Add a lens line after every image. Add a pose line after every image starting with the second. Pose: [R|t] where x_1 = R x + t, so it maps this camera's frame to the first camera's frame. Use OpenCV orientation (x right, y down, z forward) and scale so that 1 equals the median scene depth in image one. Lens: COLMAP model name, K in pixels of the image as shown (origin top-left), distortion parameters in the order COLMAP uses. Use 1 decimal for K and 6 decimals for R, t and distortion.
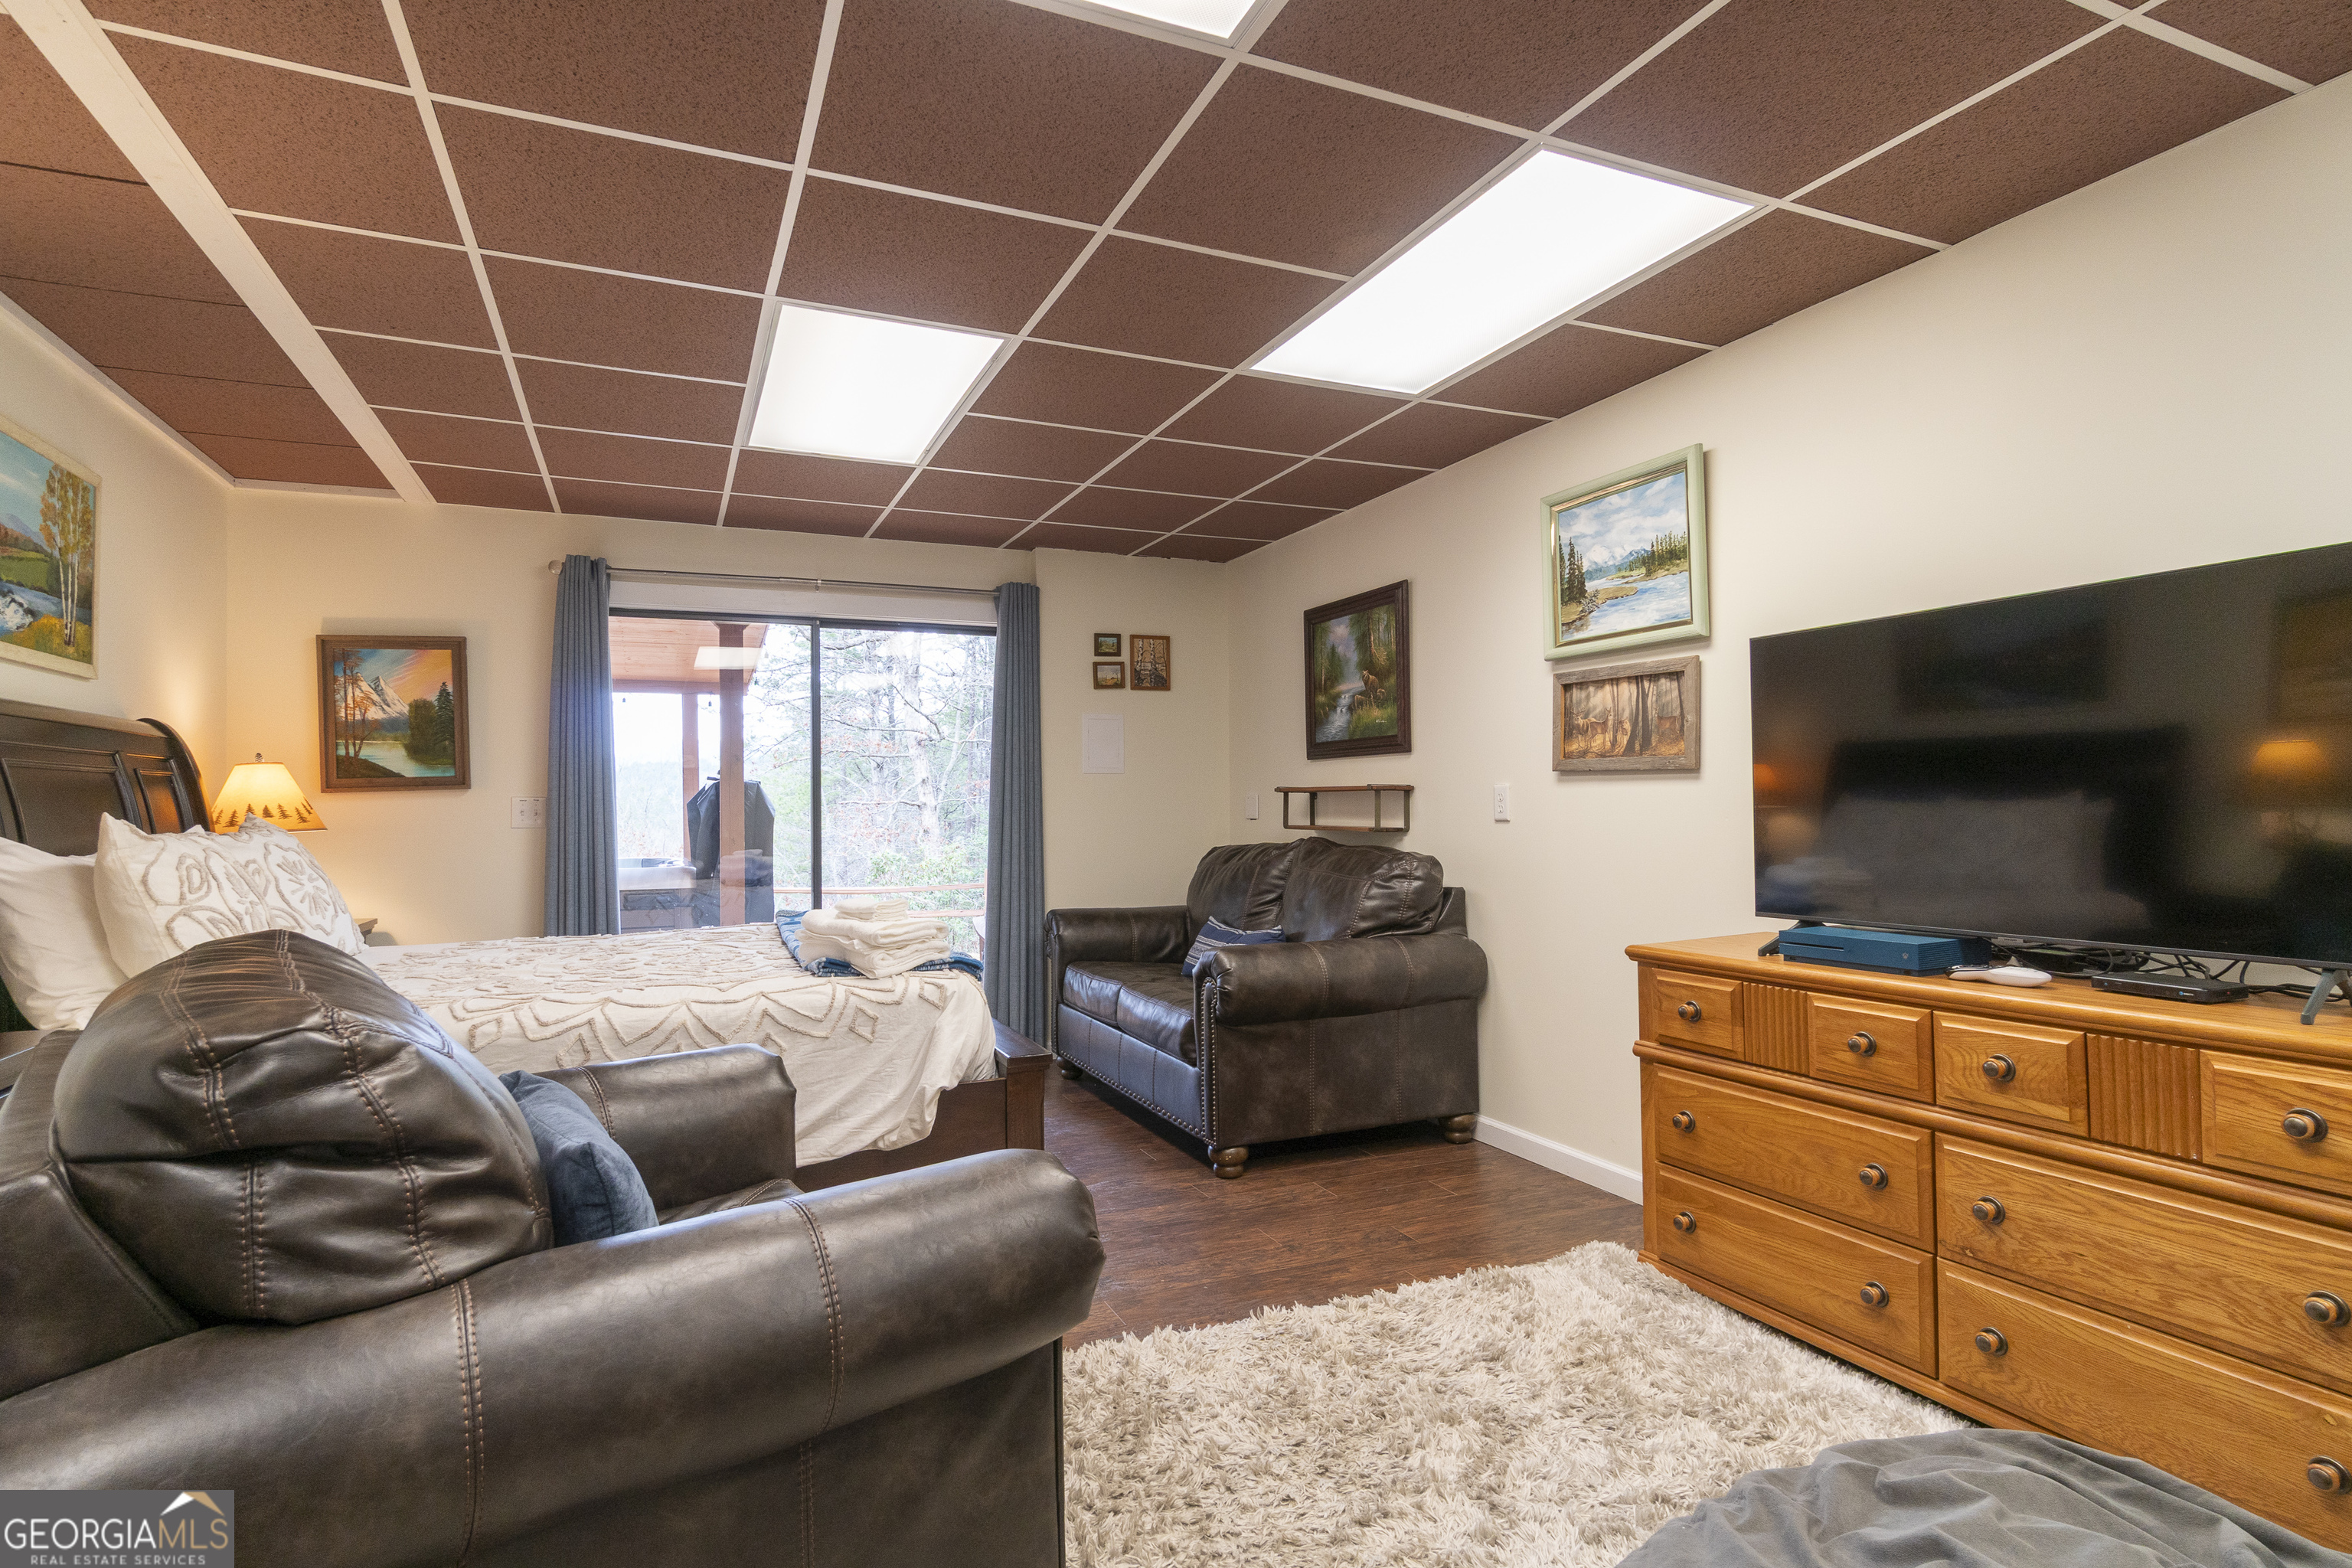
lens RADIAL K [[1219.5, 0, 1176.7], [0, 1219.5, 793.3], [0, 0, 1]] dist [-0.005406, 0.002296]
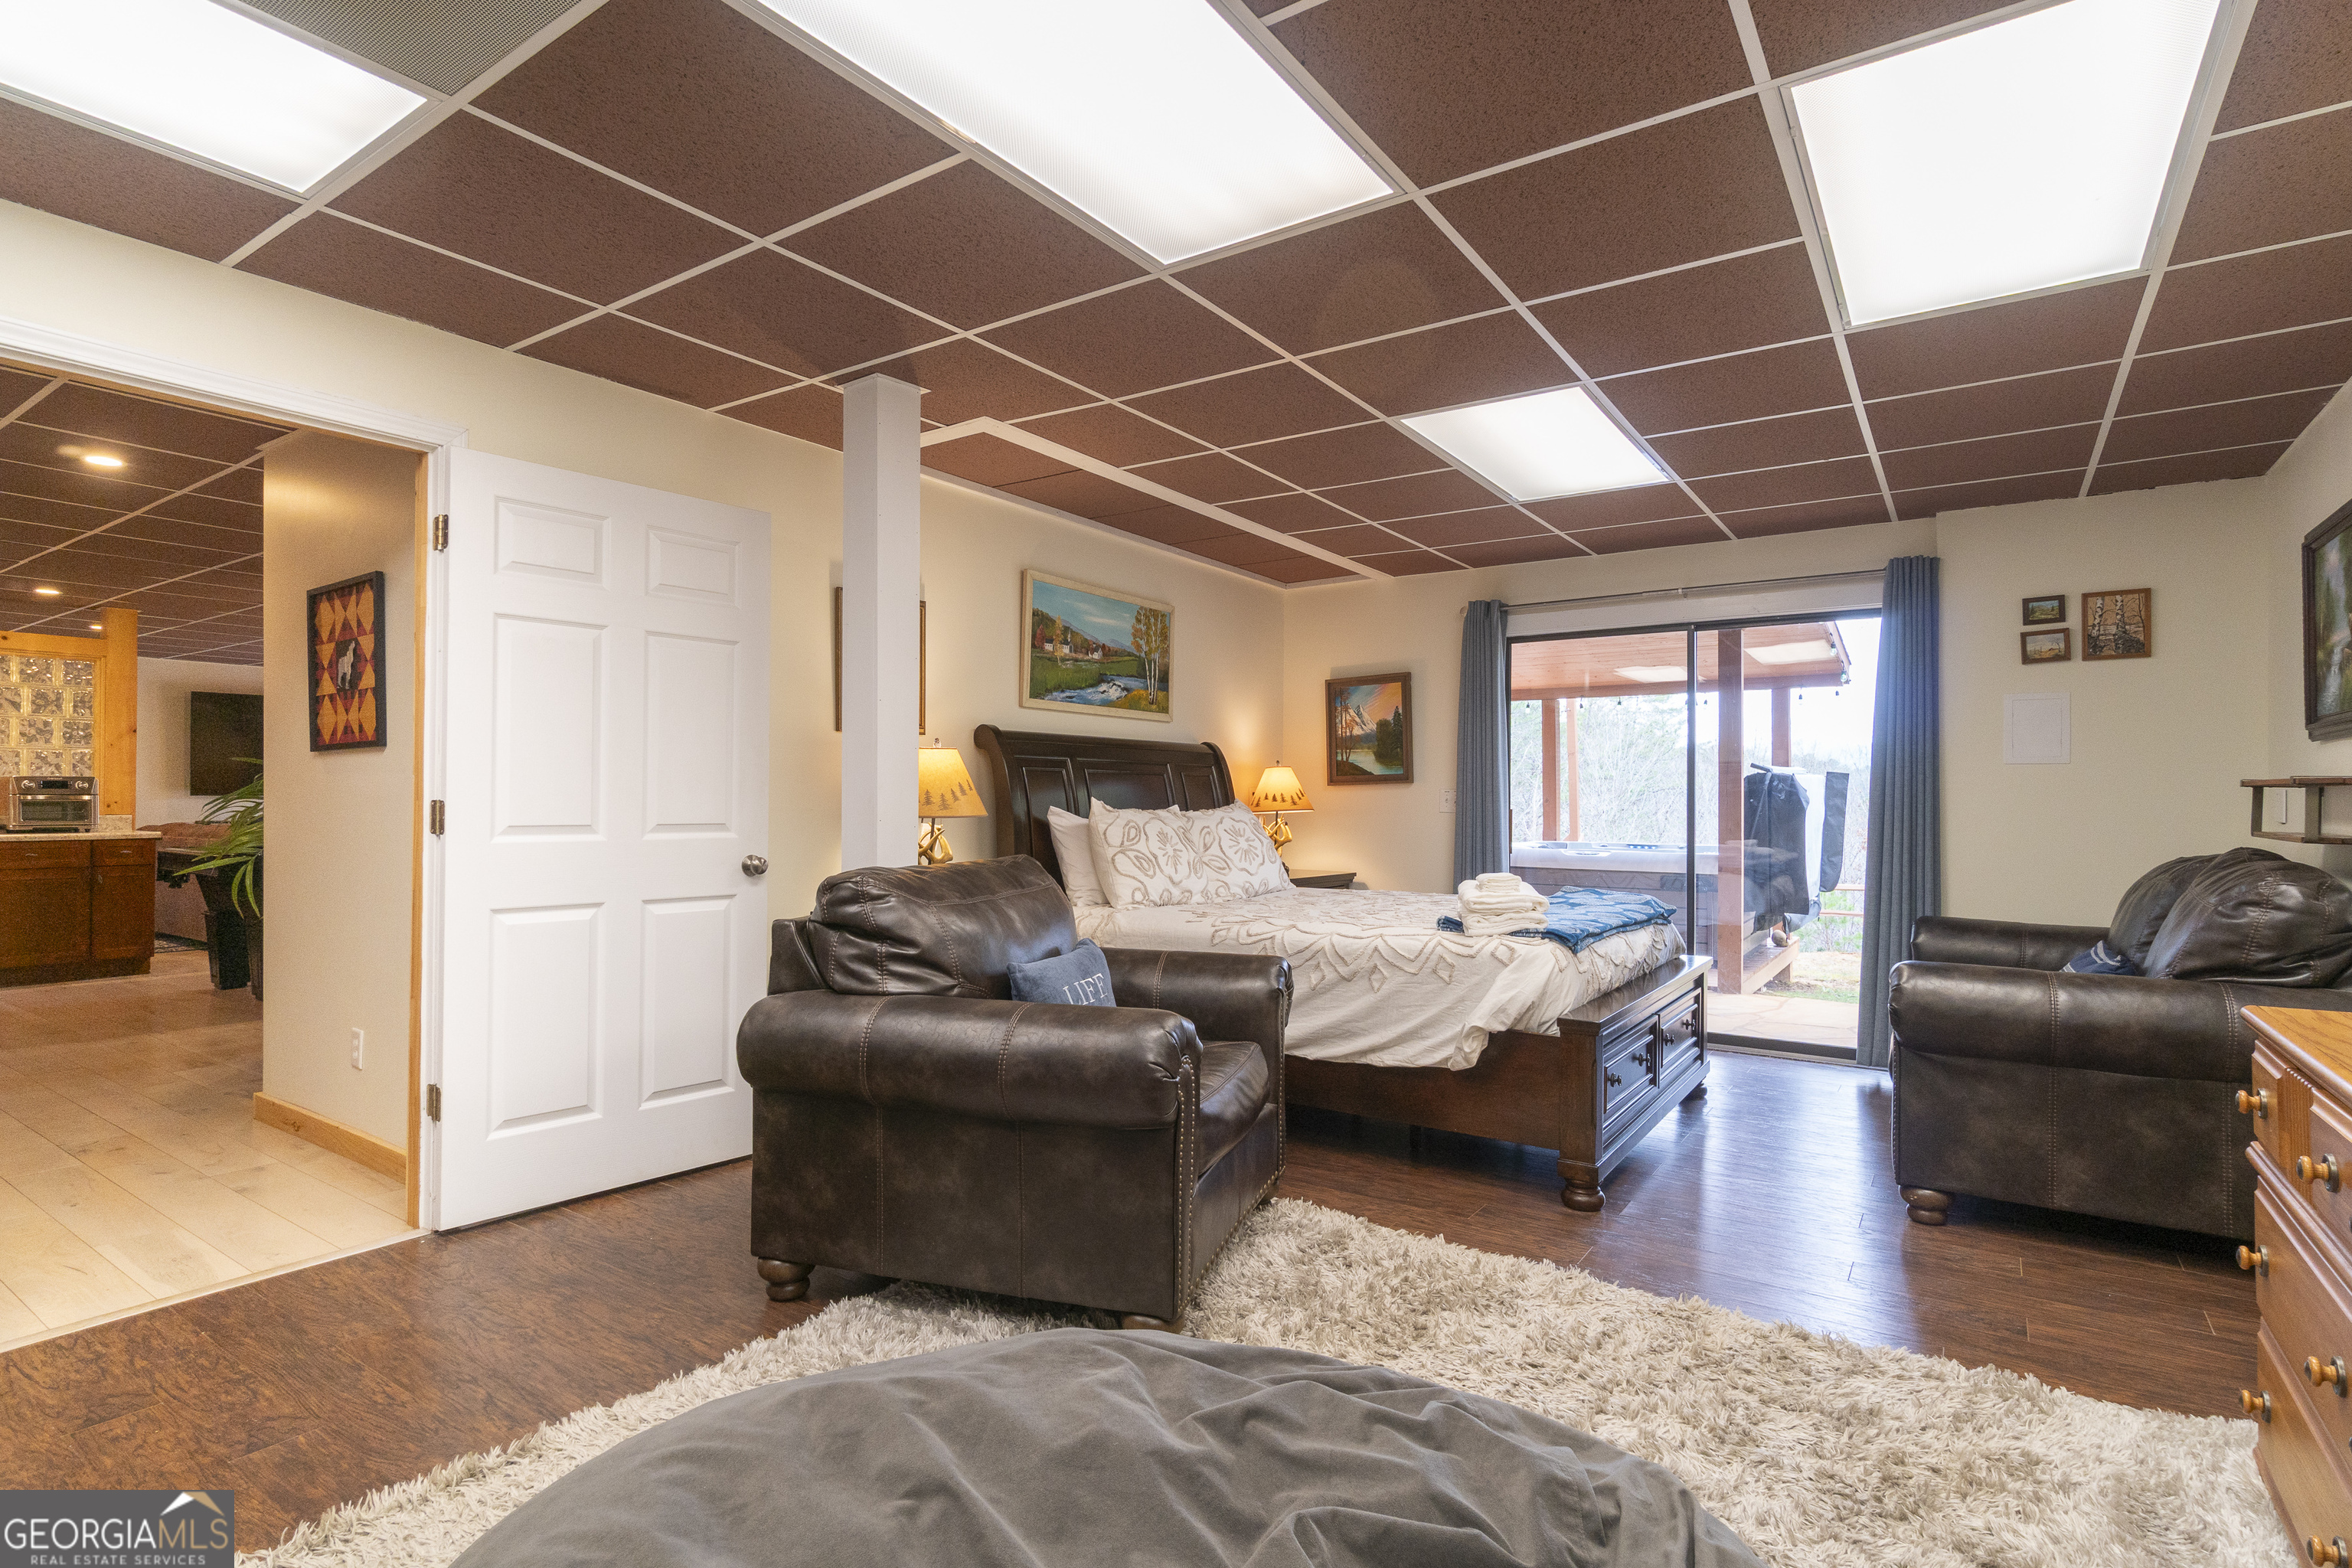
lens RADIAL K [[1172.4, 0, 1126.4], [0, 1172.4, 793.9], [0, 0, 1]] dist [0.001112, 0.000638]
pose [[0.507835, 0.007474, -0.861422, 0.492054], [-0.000194, 0.999963, 0.008562, -0.003191], [0.861454, -0.004181, 0.507818, 0.071543]]
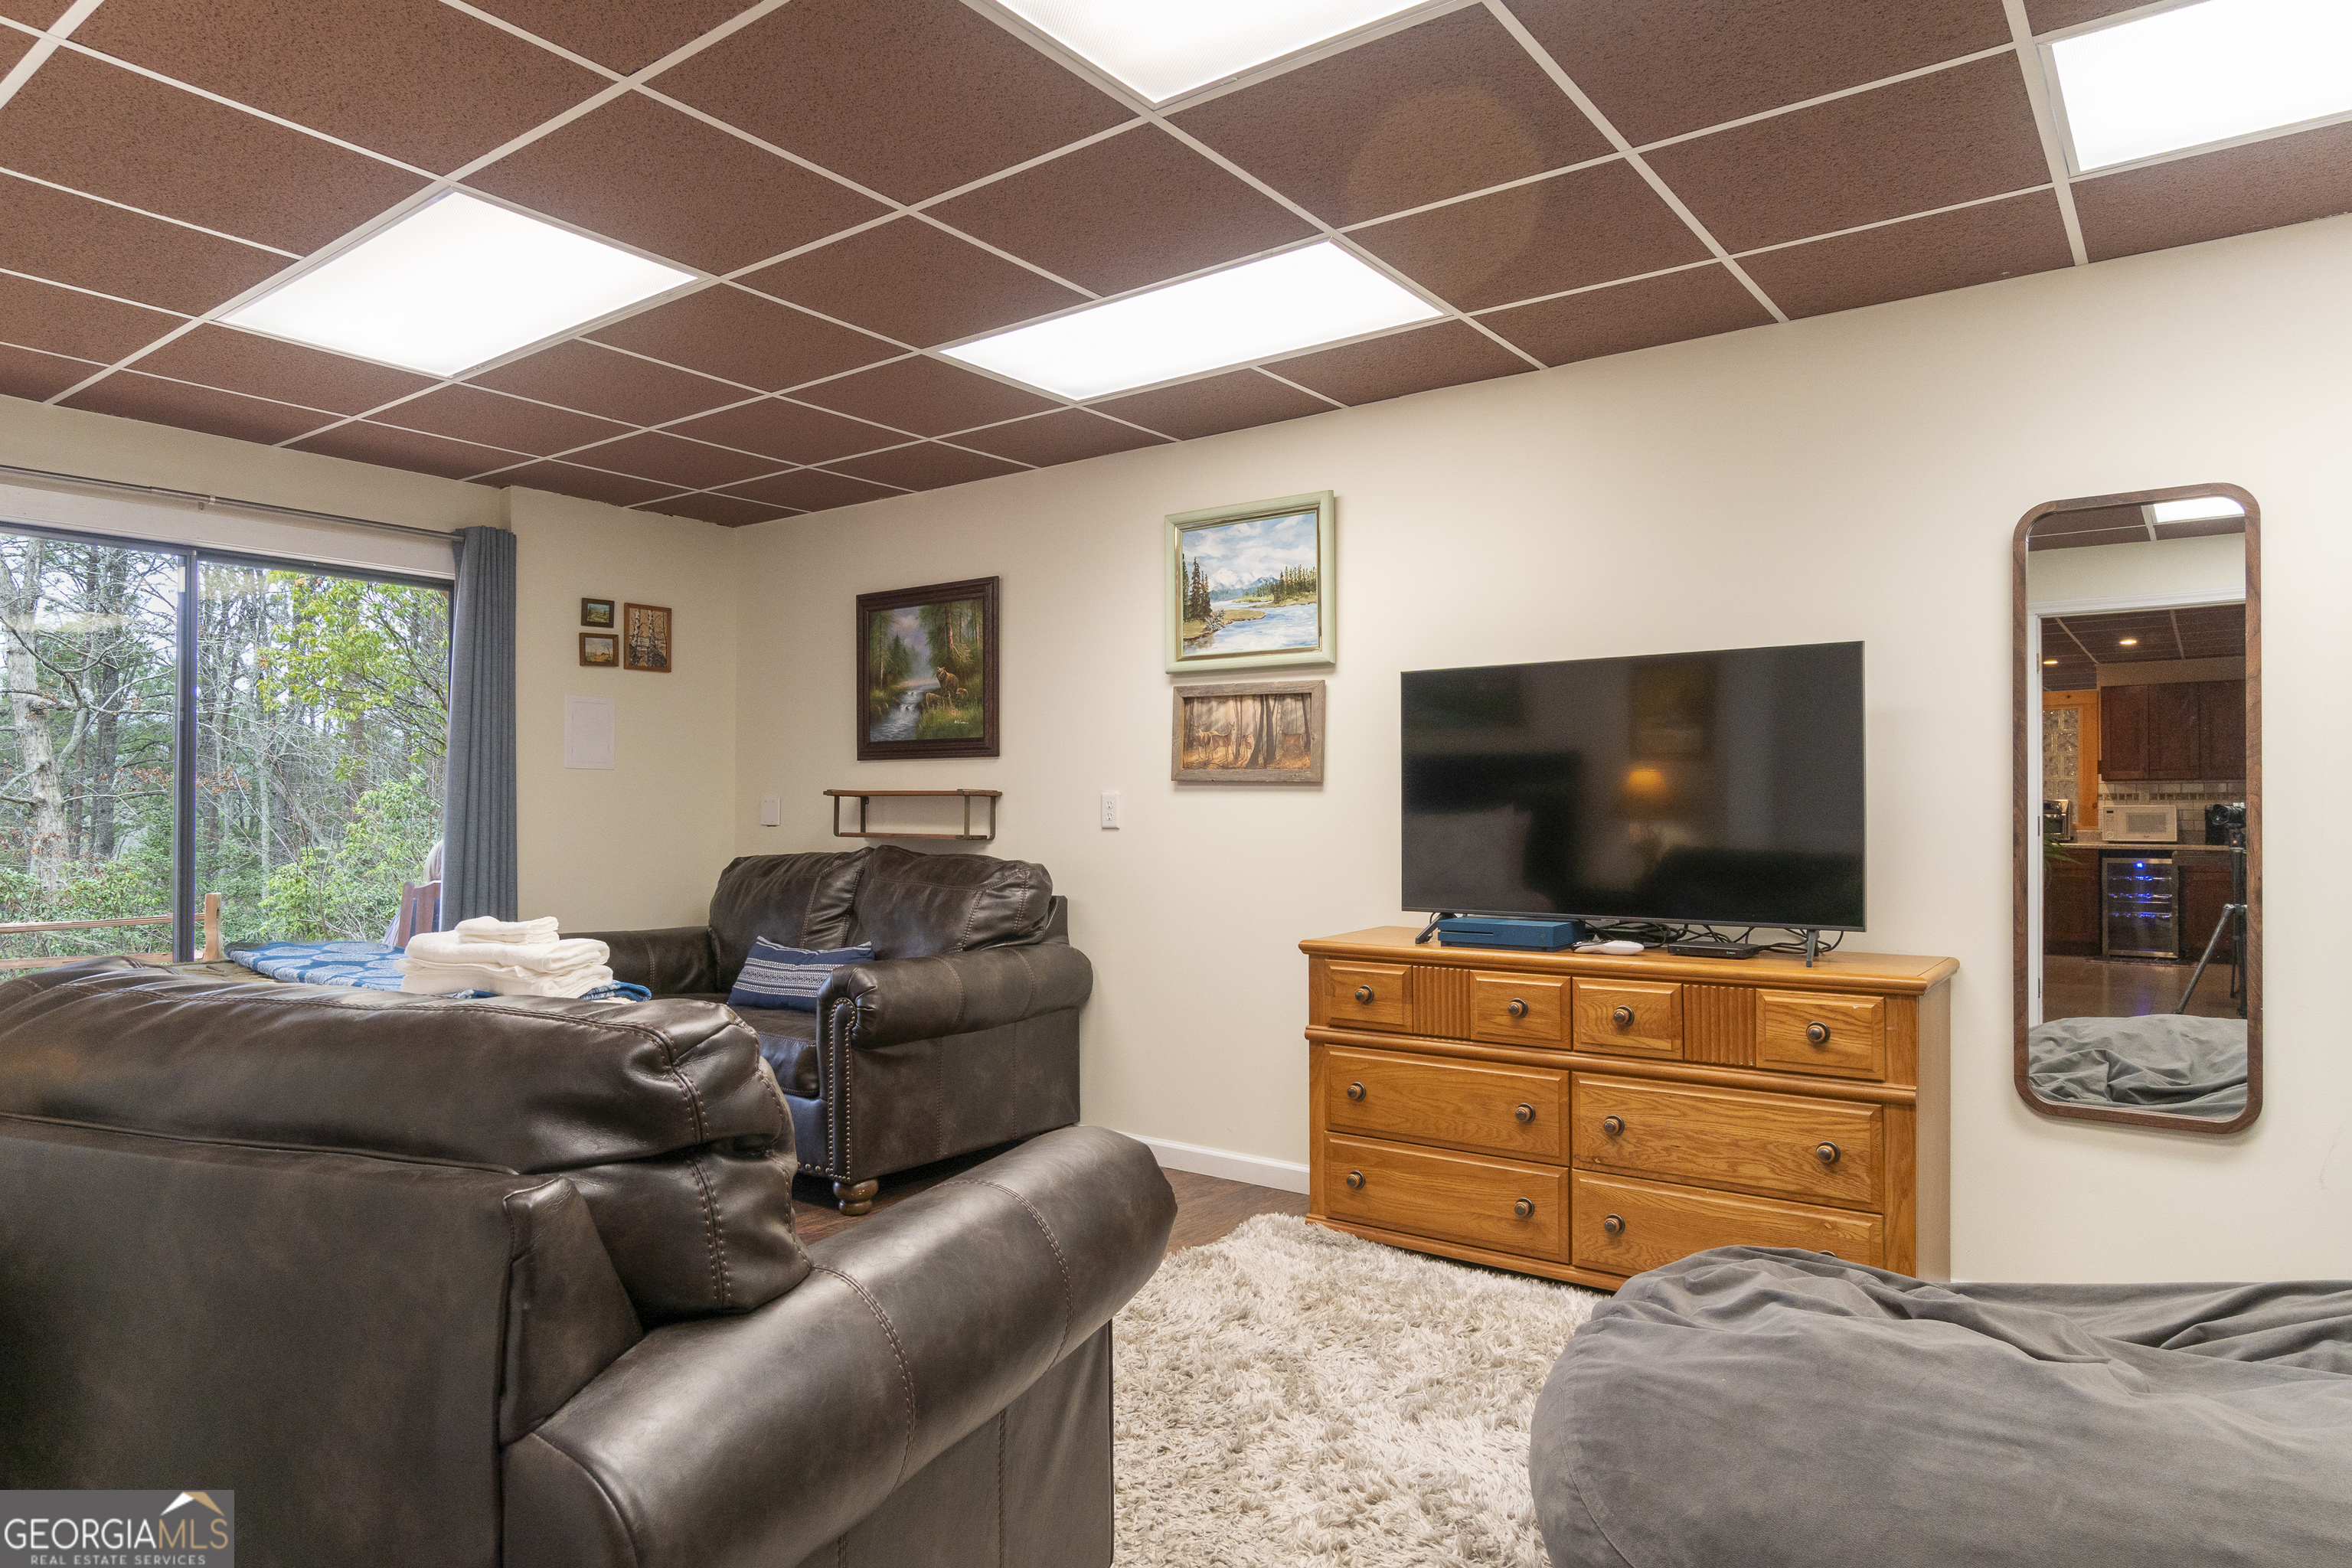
lens RADIAL K [[1424.1, 0, 1213.3], [0, 1424.1, 798.1], [0, 0, 1]] dist [-0.002291, -0.036579]
pose [[0.862564, 0.016458, 0.505680, -0.280054], [-0.016144, 0.999857, -0.005003, 0.002237], [-0.505690, -0.003848, 0.862707, -0.061392]]
